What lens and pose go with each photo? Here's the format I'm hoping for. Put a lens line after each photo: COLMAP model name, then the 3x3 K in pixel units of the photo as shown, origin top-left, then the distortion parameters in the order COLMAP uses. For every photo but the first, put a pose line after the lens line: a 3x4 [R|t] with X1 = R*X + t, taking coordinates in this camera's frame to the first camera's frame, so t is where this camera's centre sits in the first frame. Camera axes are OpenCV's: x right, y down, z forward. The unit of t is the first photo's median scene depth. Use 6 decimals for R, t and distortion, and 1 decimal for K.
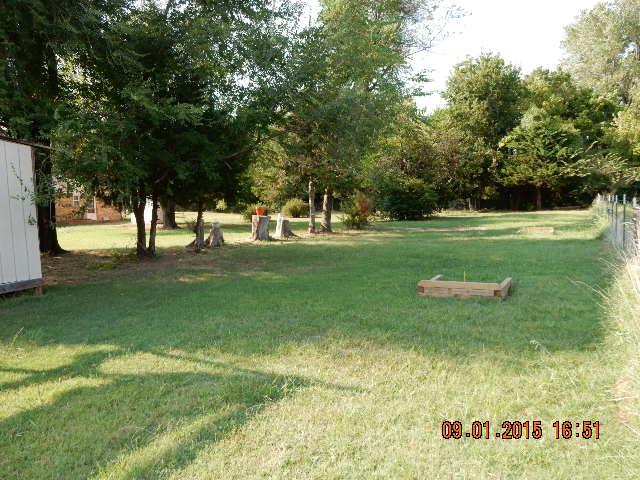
lens RADIAL K [[497.2, 0, 320.2], [0, 497.2, 251.0], [0, 0, 1]] dist [0.000706, -0.007563]
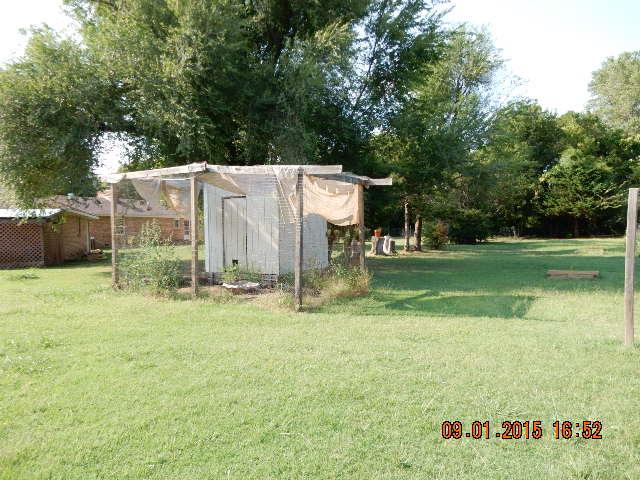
lens RADIAL K [[487.7, 0, 320.0], [0, 487.7, 240.0], [0, 0, 1]] dist [-0.000524, 0.009823]
pose [[0.998735, 0.015364, -0.047869, -0.093134], [-0.018879, 0.997089, -0.073866, 0.016449], [0.046595, 0.074677, 0.996119, -0.136673]]
